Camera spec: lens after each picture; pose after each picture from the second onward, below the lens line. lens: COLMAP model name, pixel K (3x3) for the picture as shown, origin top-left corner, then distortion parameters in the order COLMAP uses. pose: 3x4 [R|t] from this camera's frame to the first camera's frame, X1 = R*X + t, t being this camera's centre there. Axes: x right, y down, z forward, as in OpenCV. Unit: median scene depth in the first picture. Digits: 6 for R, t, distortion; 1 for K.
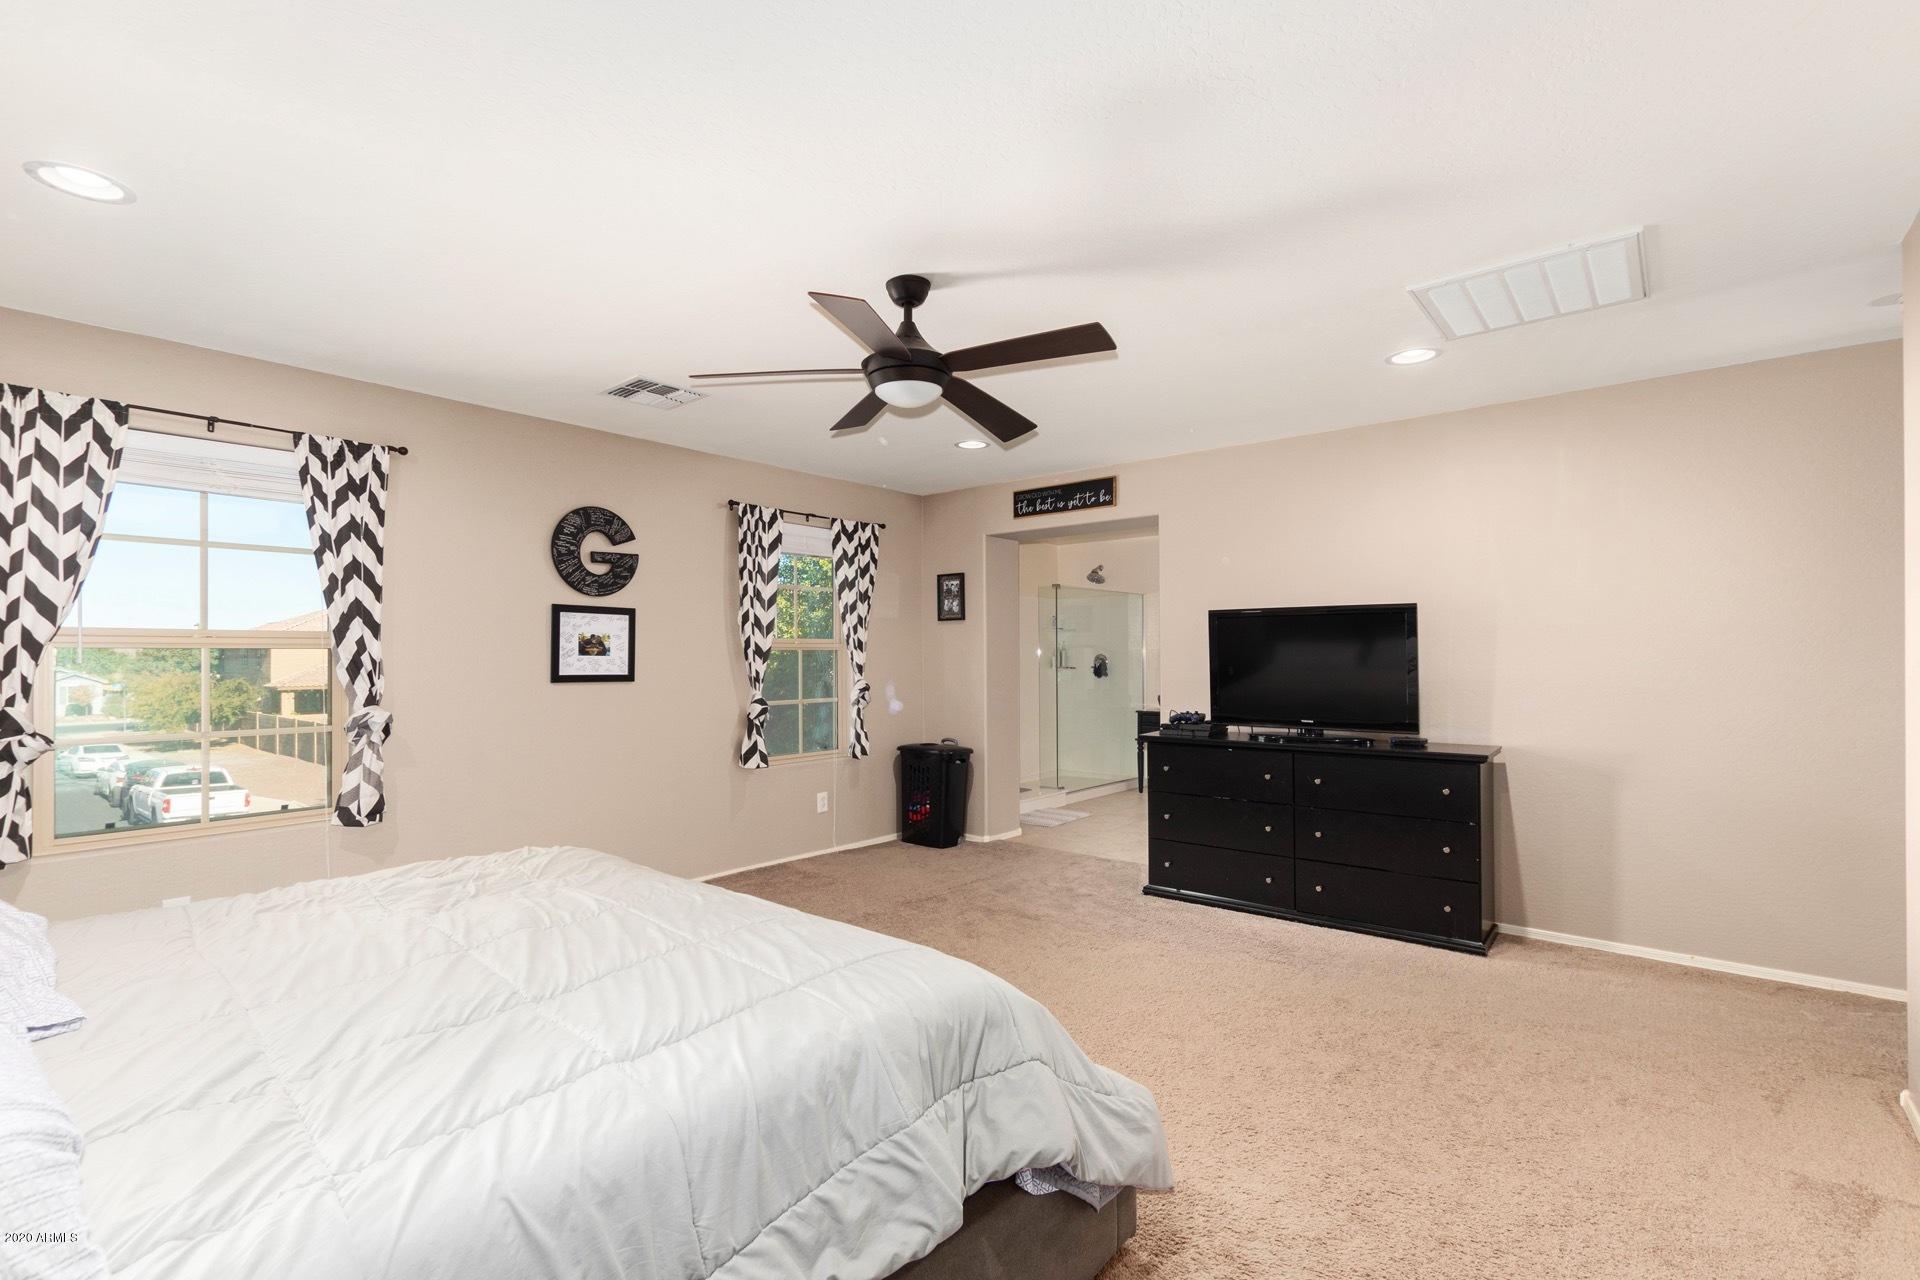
lens RADIAL K [[877.6, 0, 959.6], [0, 877.6, 646.5], [0, 0, 1]] dist [0.001957, -0.000311]
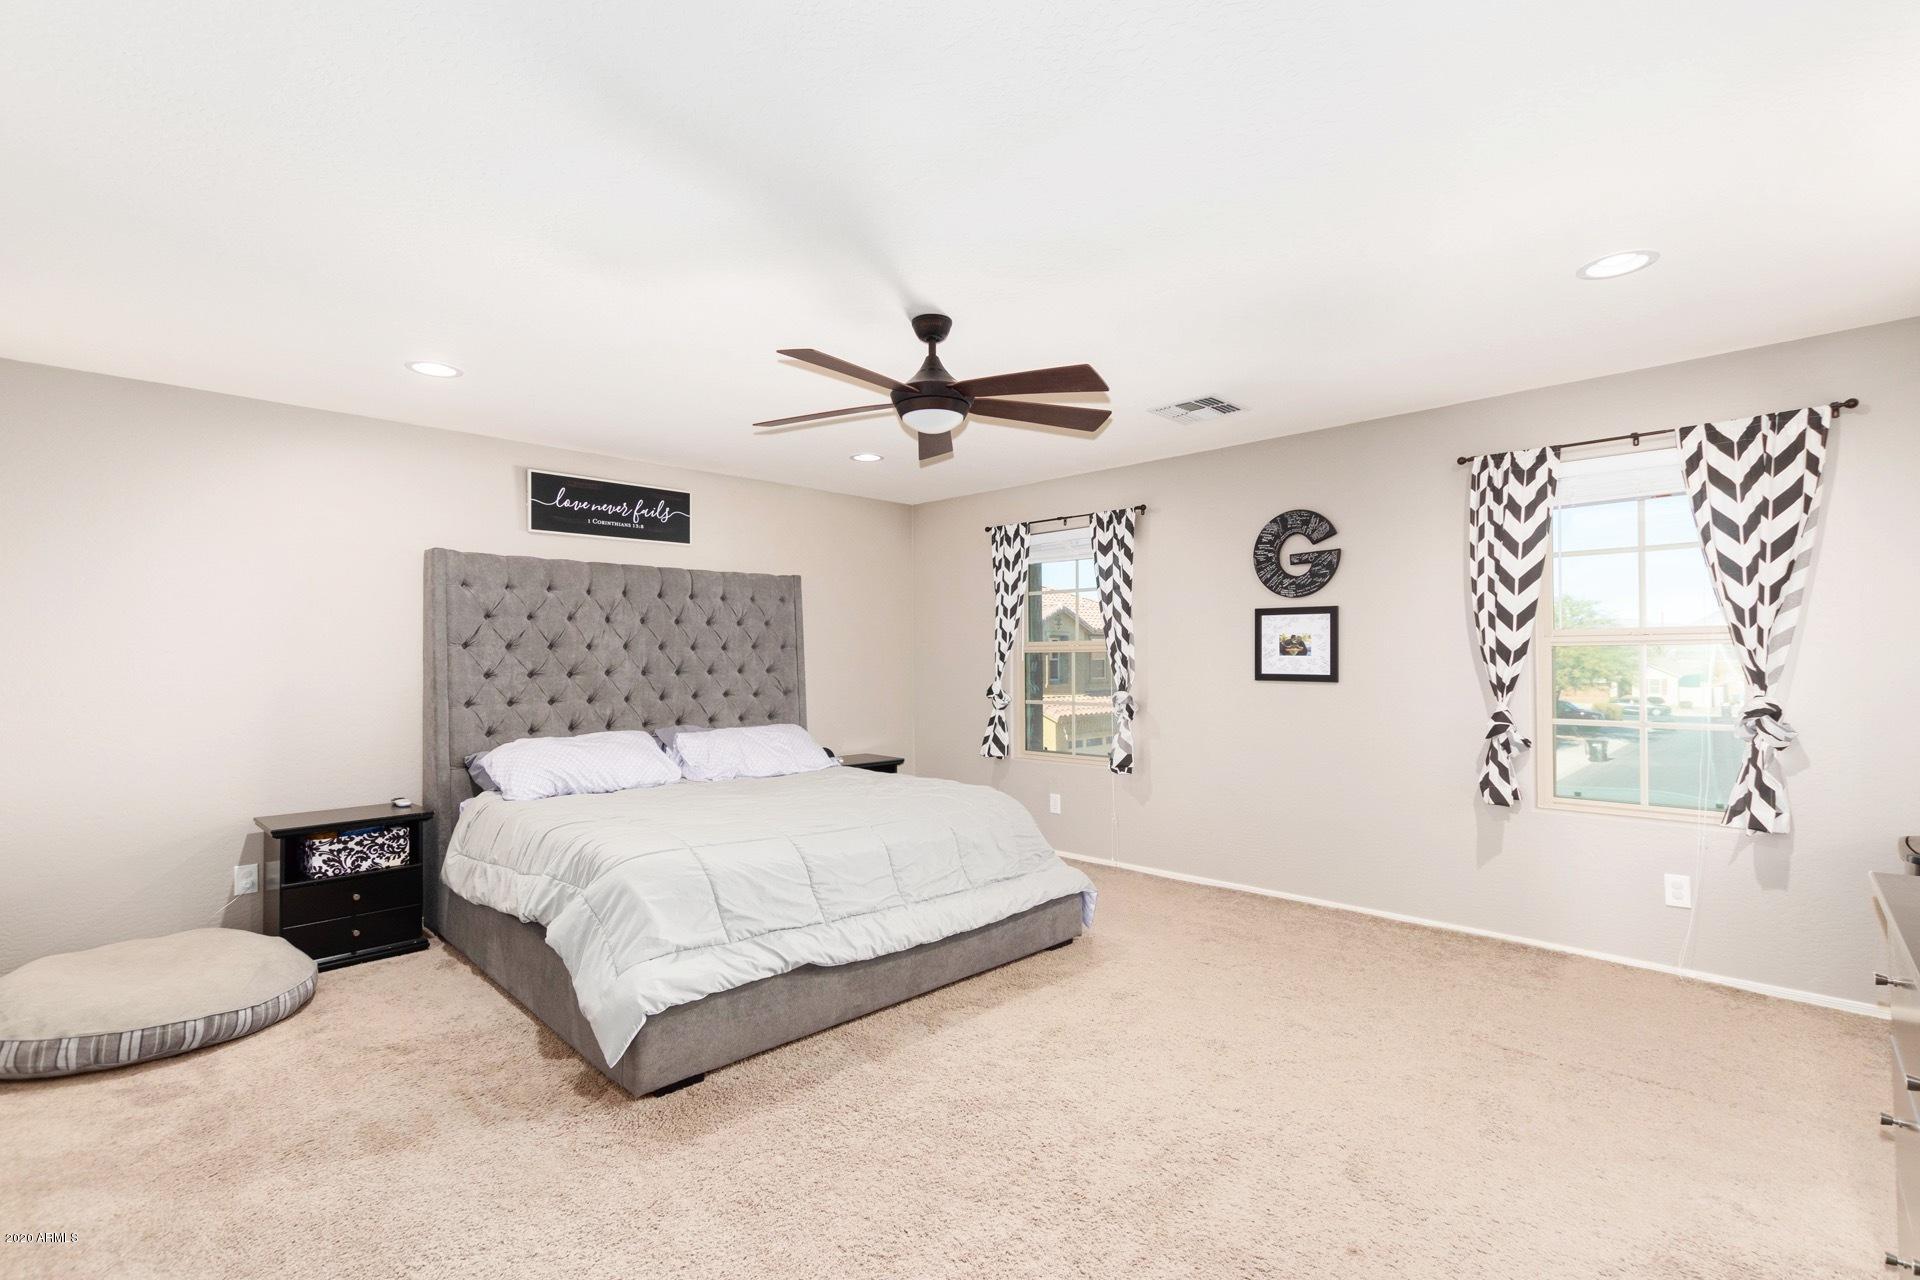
lens RADIAL K [[844.2, 0, 976.9], [0, 844.2, 657.0], [0, 0, 1]] dist [-0.000055, -0.000207]
pose [[-0.064375, -0.000940, -0.997925, 0.592314], [0.013242, 0.999911, -0.001796, 0.008952], [0.997838, -0.013330, -0.064357, 0.692047]]
